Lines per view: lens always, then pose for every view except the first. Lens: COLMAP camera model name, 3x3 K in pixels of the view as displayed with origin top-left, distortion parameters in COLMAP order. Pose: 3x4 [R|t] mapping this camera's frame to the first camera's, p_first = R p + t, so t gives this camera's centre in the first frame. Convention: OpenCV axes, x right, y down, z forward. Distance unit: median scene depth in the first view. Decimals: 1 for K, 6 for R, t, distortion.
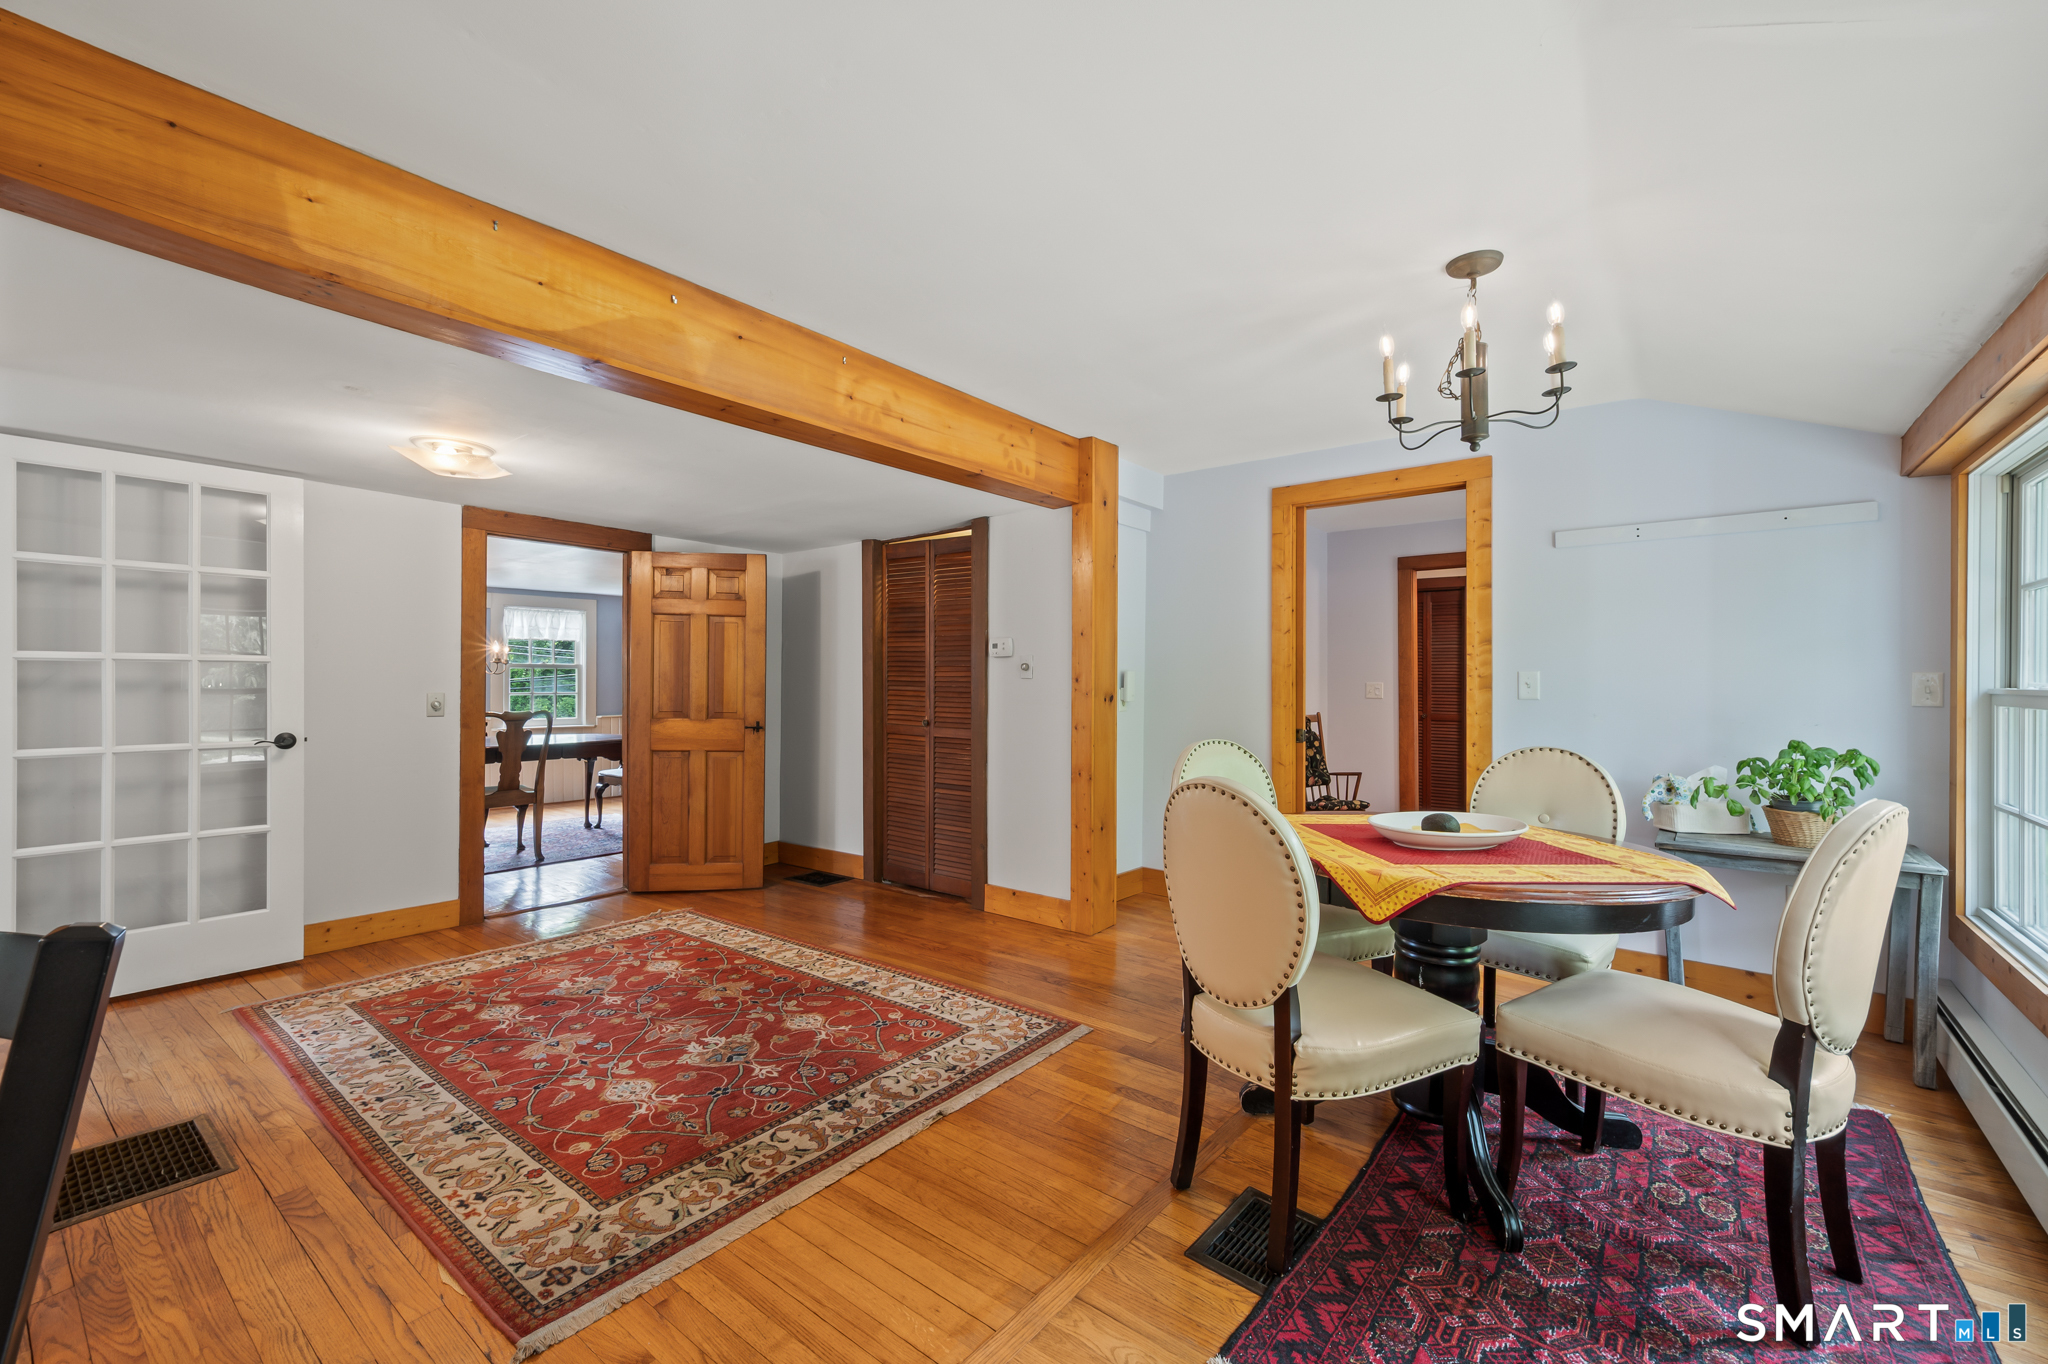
lens RADIAL K [[854.1, 0, 1020.8], [0, 854.1, 688.1], [0, 0, 1]] dist [-0.001877, -0.000462]
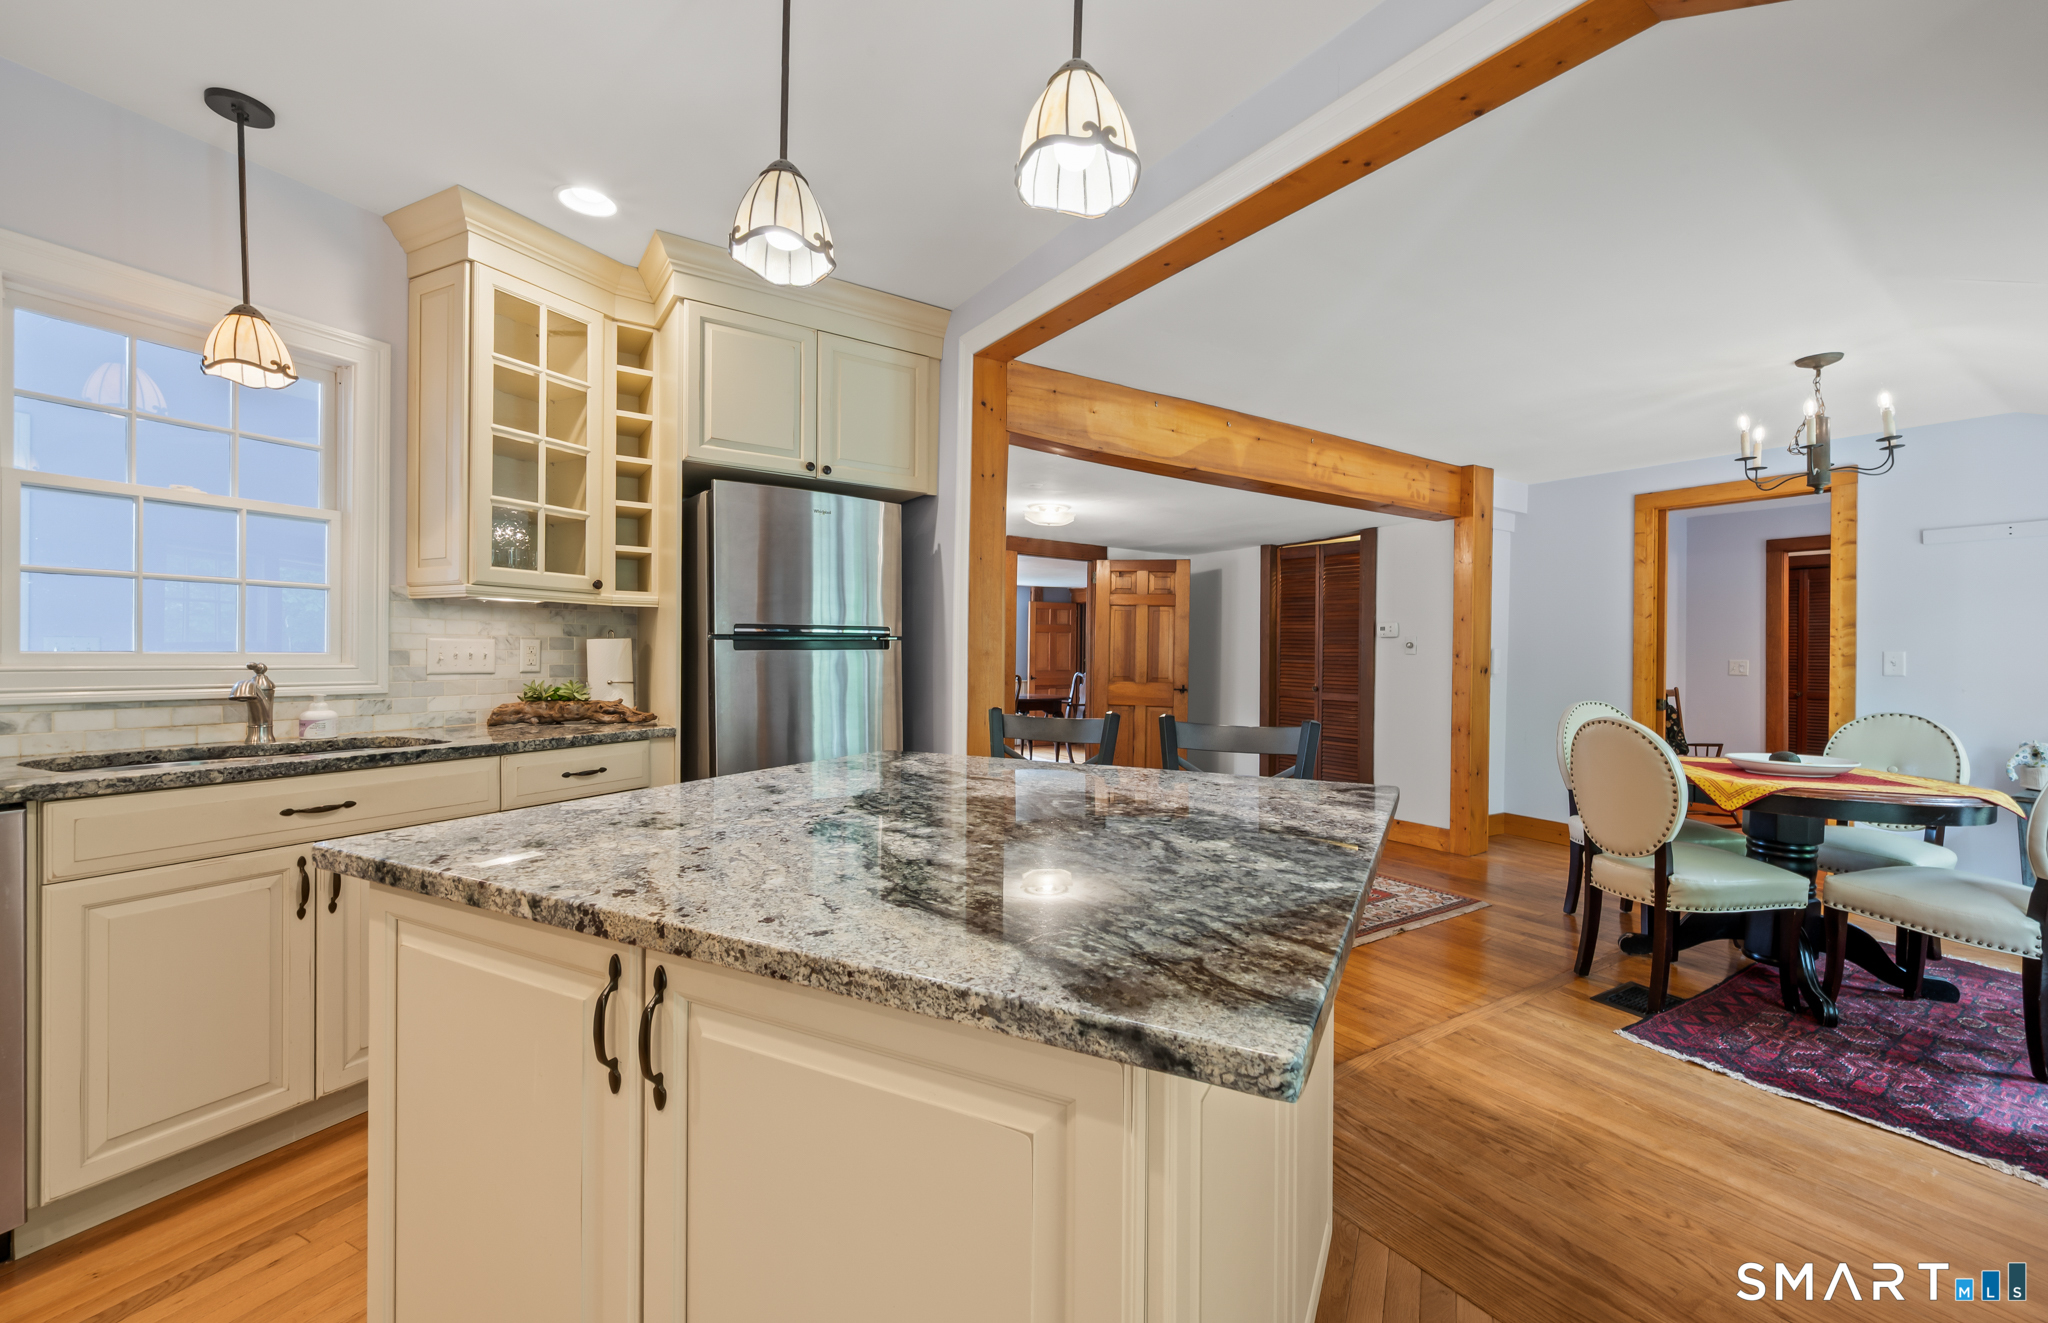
lens RADIAL K [[855.0, 0, 1024.0], [0, 855.0, 661.5], [0, 0, 1]] dist [-0.022100, 0.005285]
pose [[0.950837, 0.009696, -0.309539, -0.165148], [-0.009674, 0.999952, 0.001605, 0.003313], [0.309539, 0.001469, 0.950886, -0.427057]]
